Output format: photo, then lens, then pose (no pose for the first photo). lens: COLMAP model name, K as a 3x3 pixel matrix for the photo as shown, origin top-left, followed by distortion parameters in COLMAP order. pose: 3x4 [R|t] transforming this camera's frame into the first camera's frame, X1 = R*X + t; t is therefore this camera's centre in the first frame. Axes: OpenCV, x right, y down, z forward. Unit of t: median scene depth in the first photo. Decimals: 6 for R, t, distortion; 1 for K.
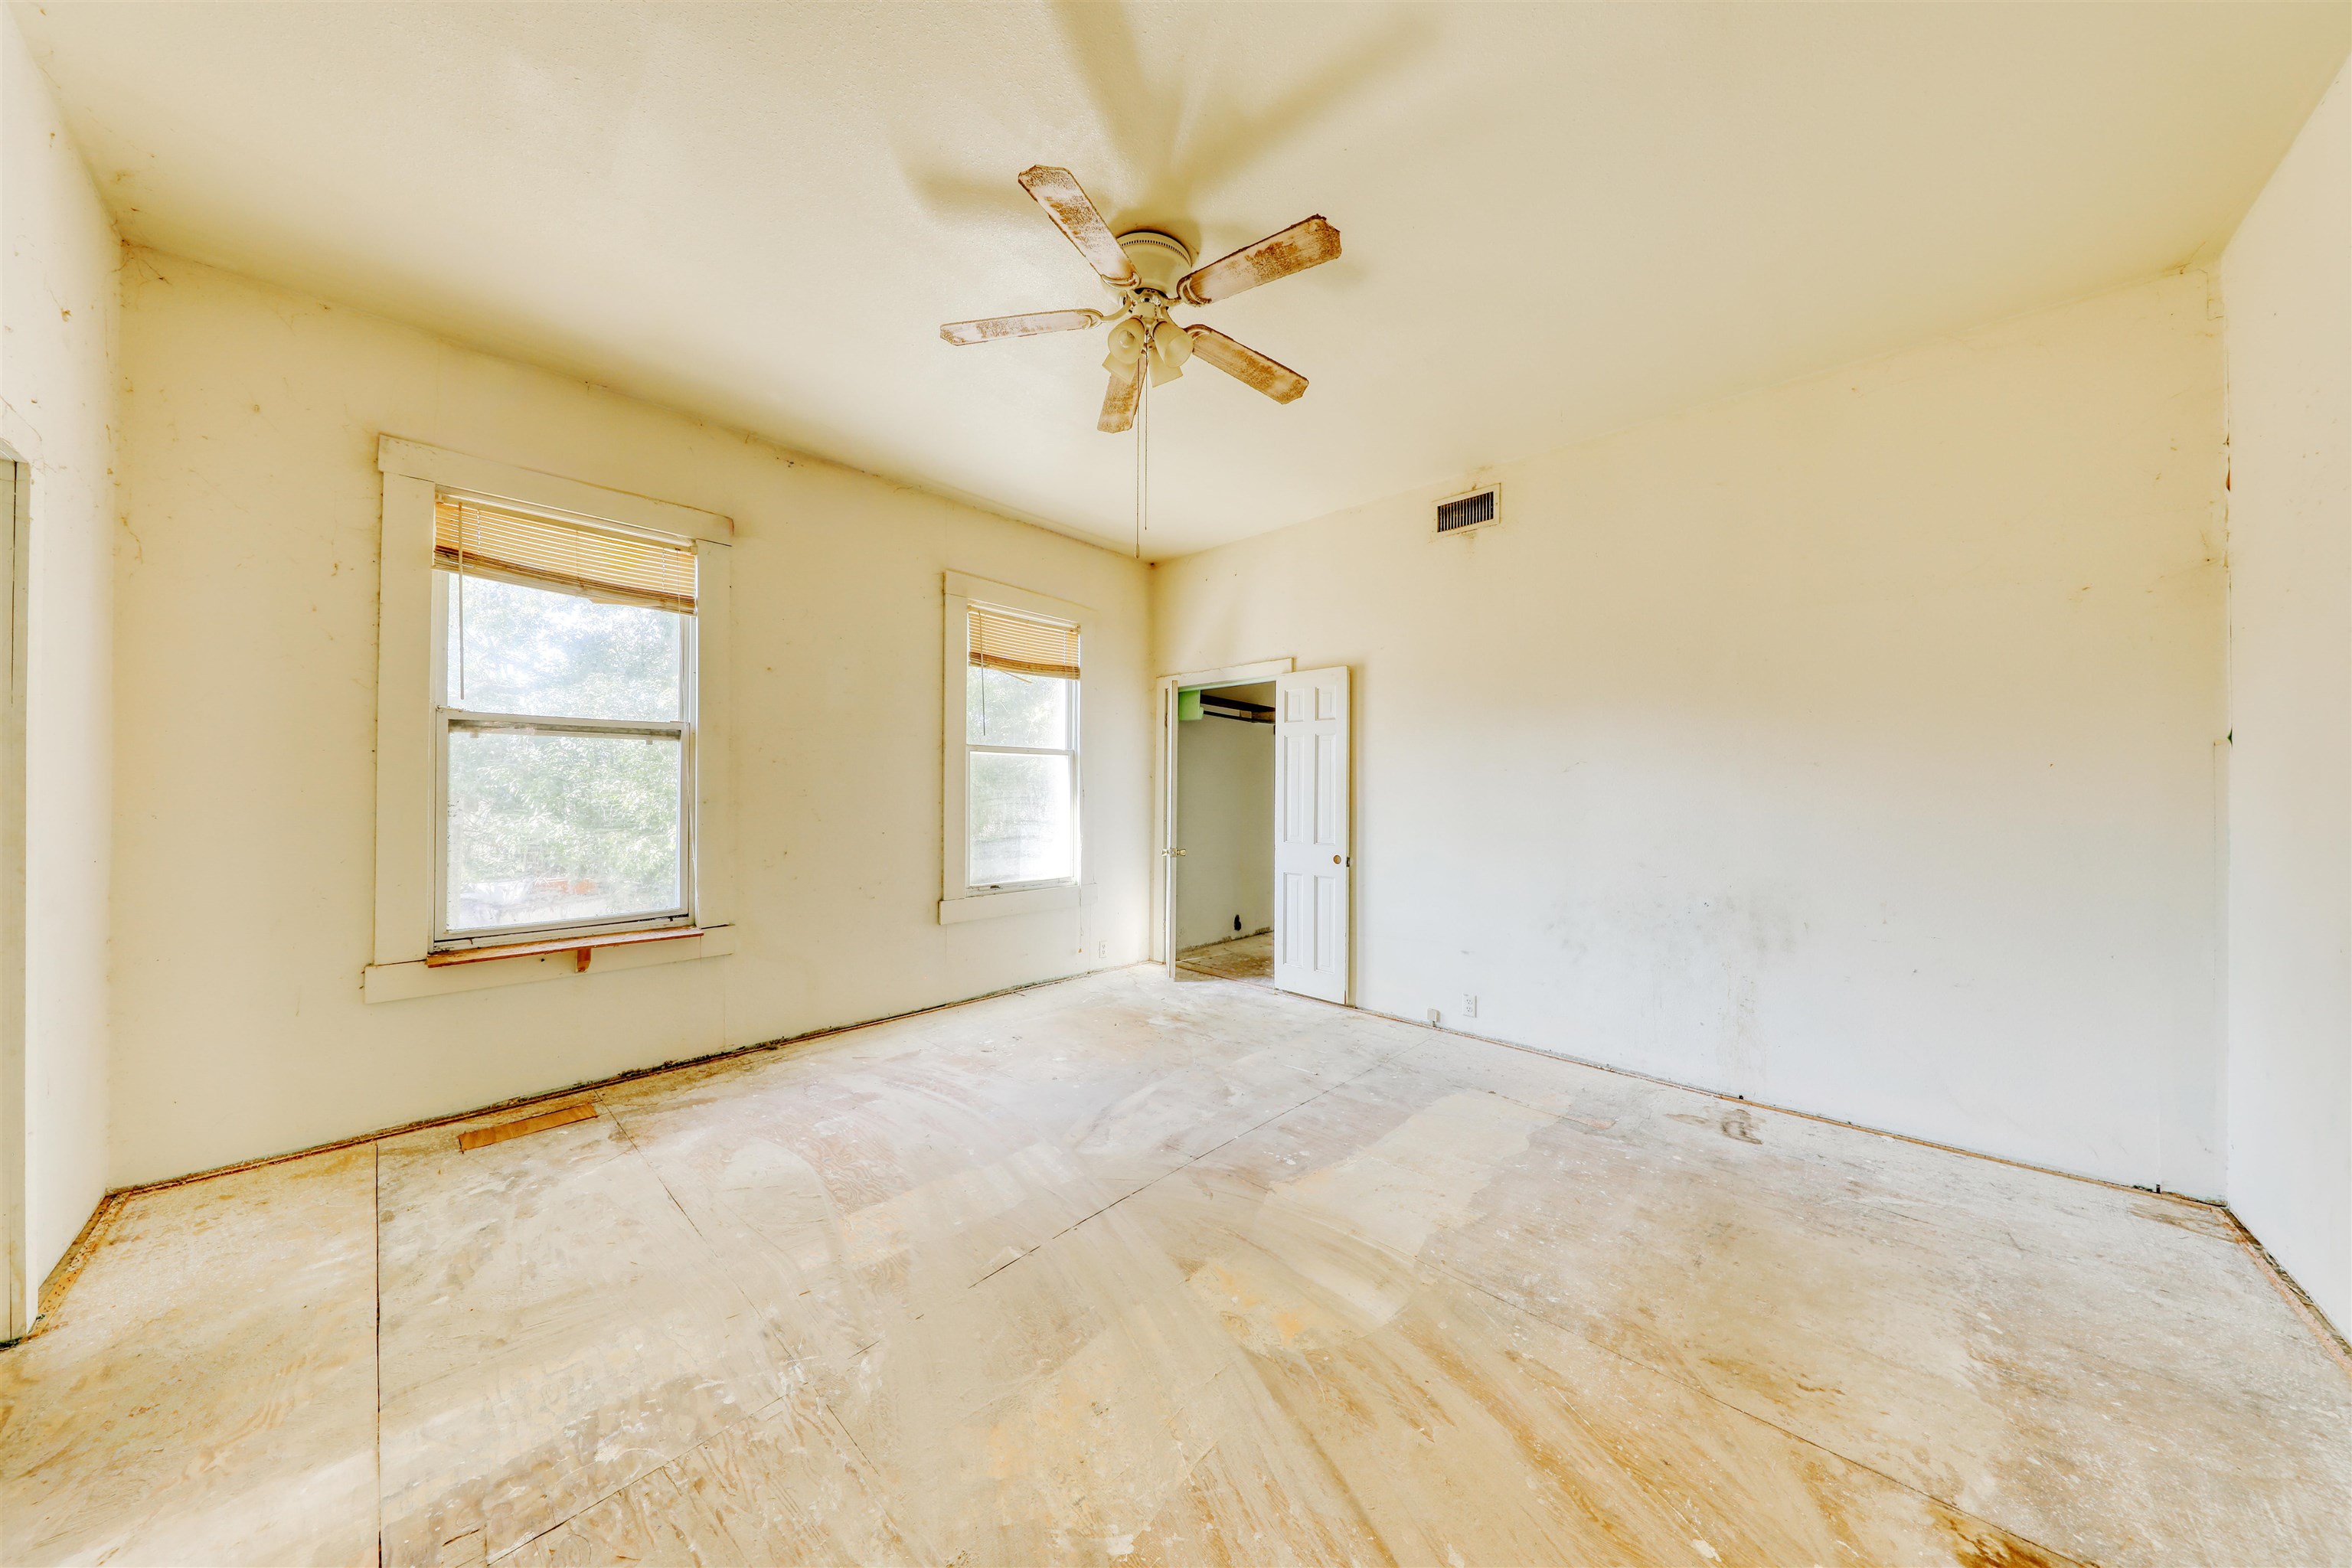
lens RADIAL K [[744.1, 0, 1181.6], [0, 744.1, 785.3], [0, 0, 1]] dist [0.009231, -0.001672]
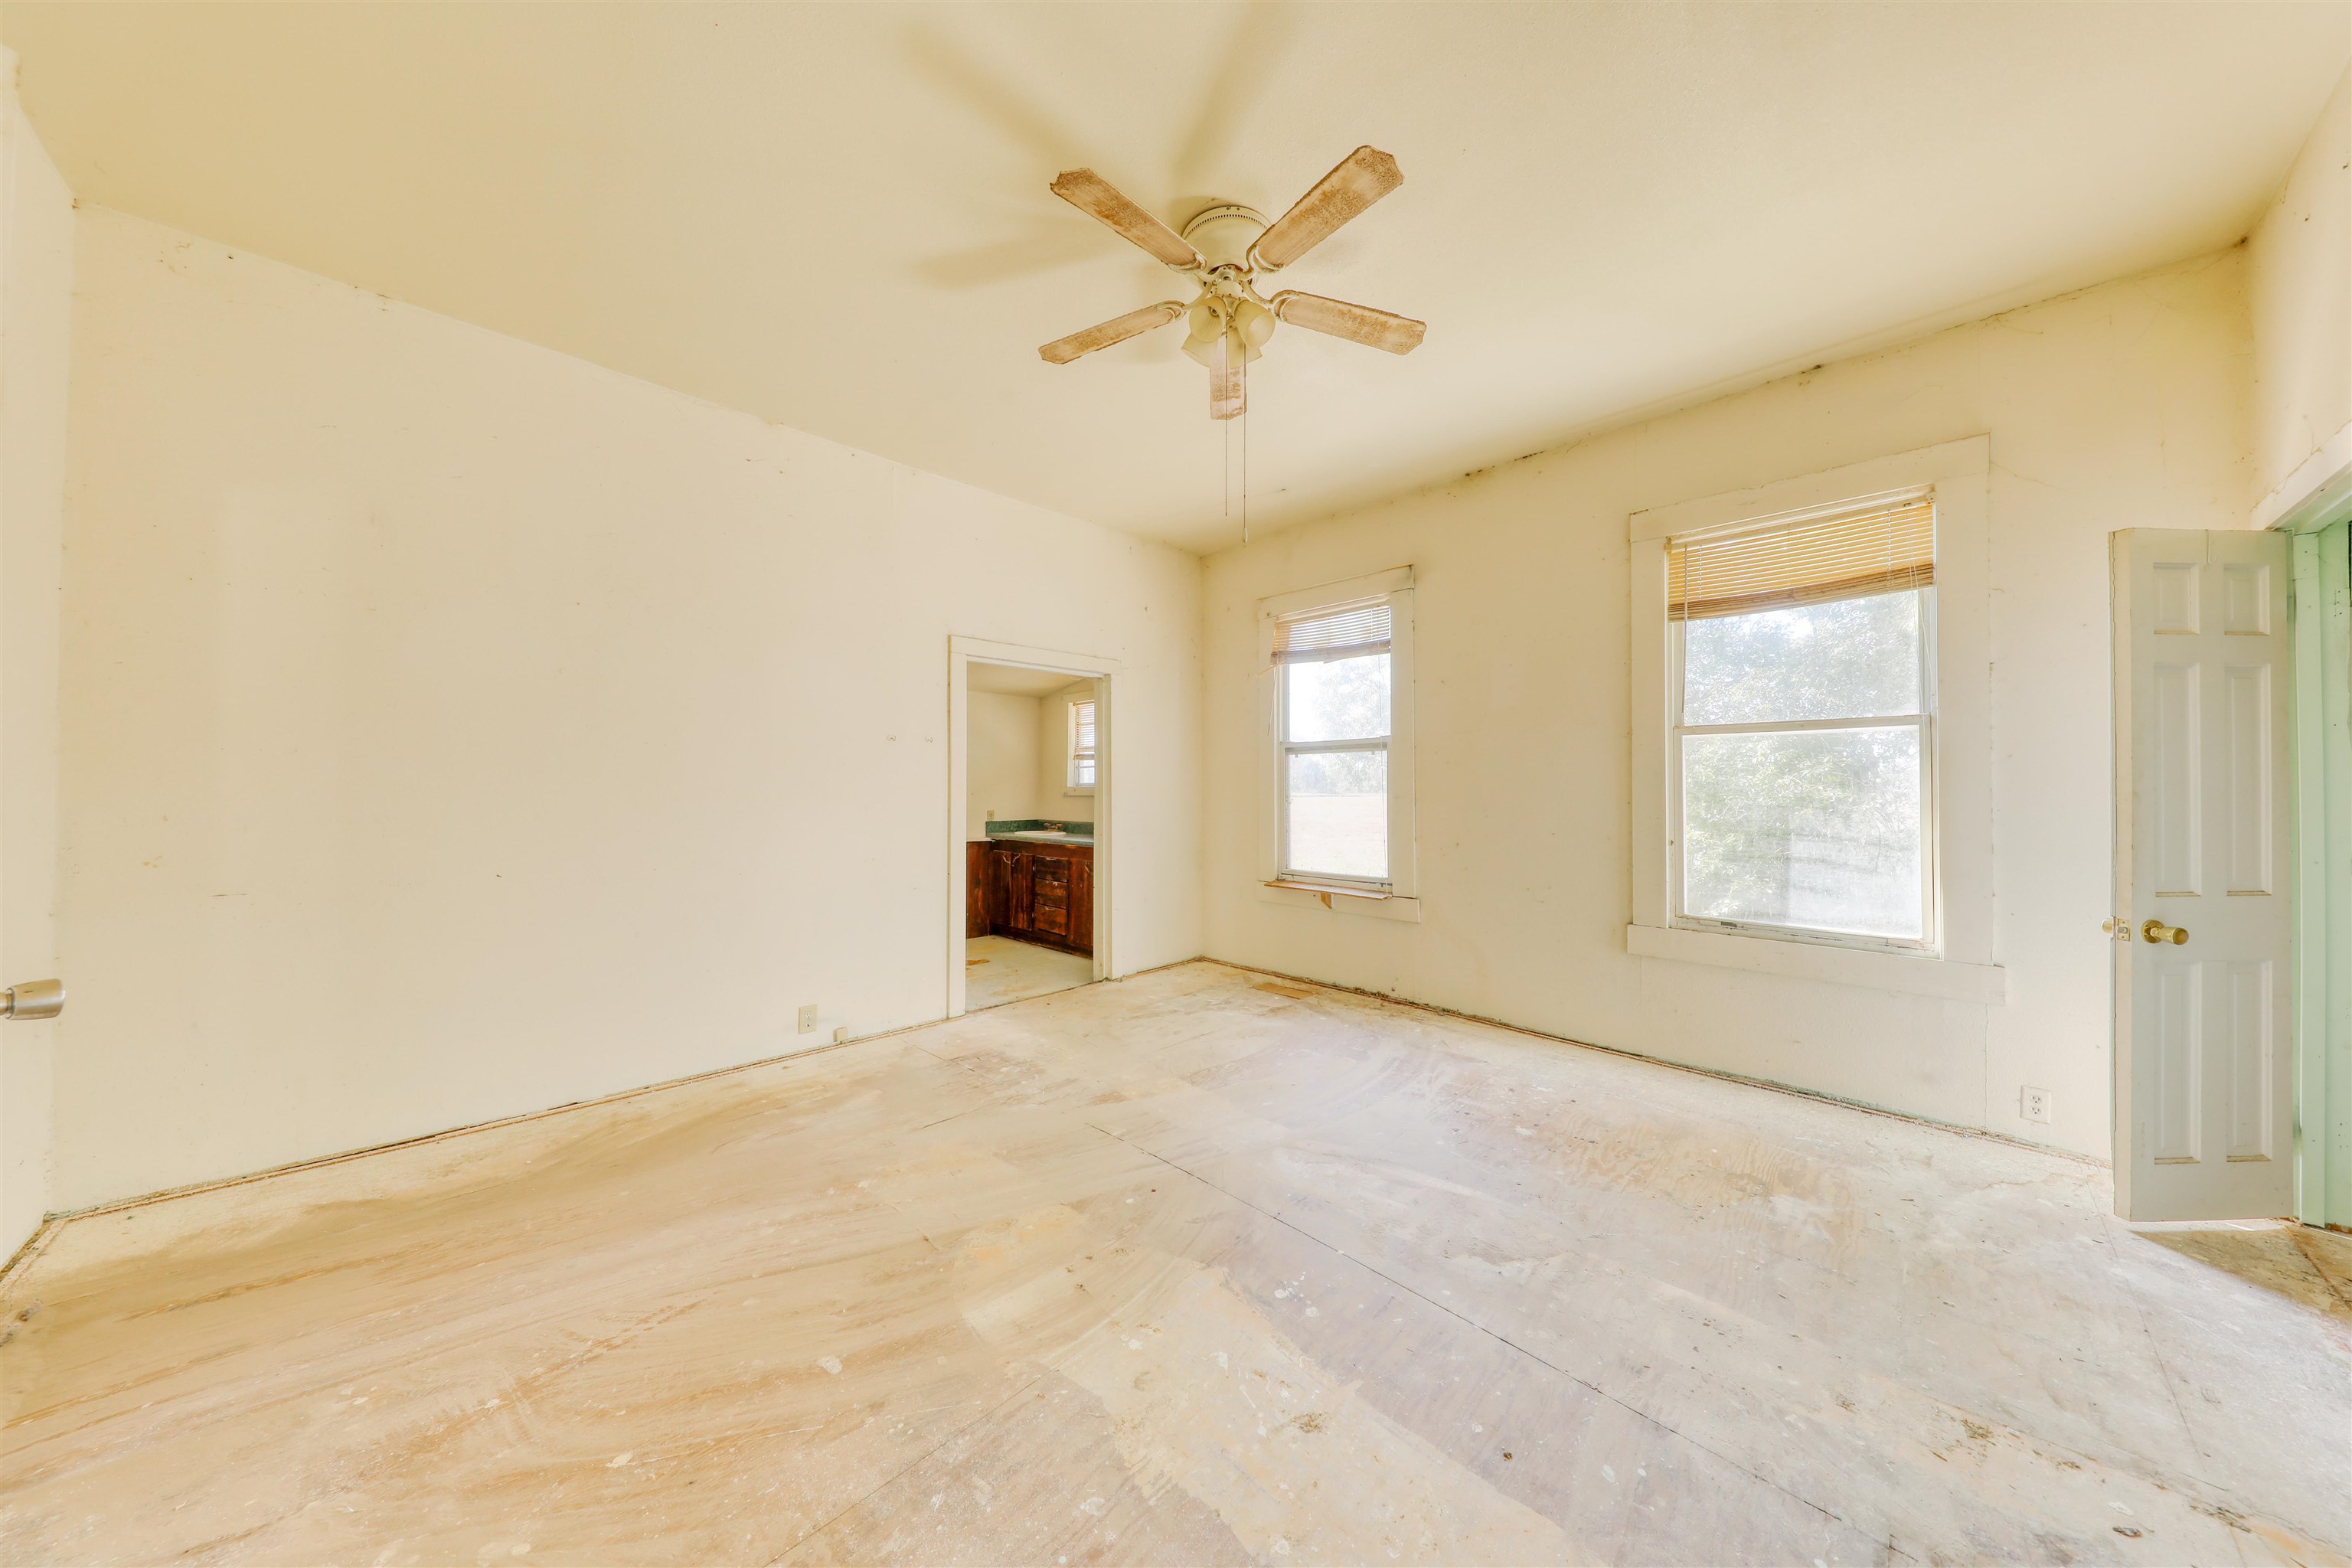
lens RADIAL K [[744.1, 0, 1170.6], [0, 744.1, 787.0], [0, 0, 1]] dist [0.009231, -0.001672]
pose [[-0.043750, -0.006563, -0.999021, 0.748475], [0.005710, 0.999960, -0.006819, 0.013388], [0.999026, -0.006003, -0.043711, 0.785463]]
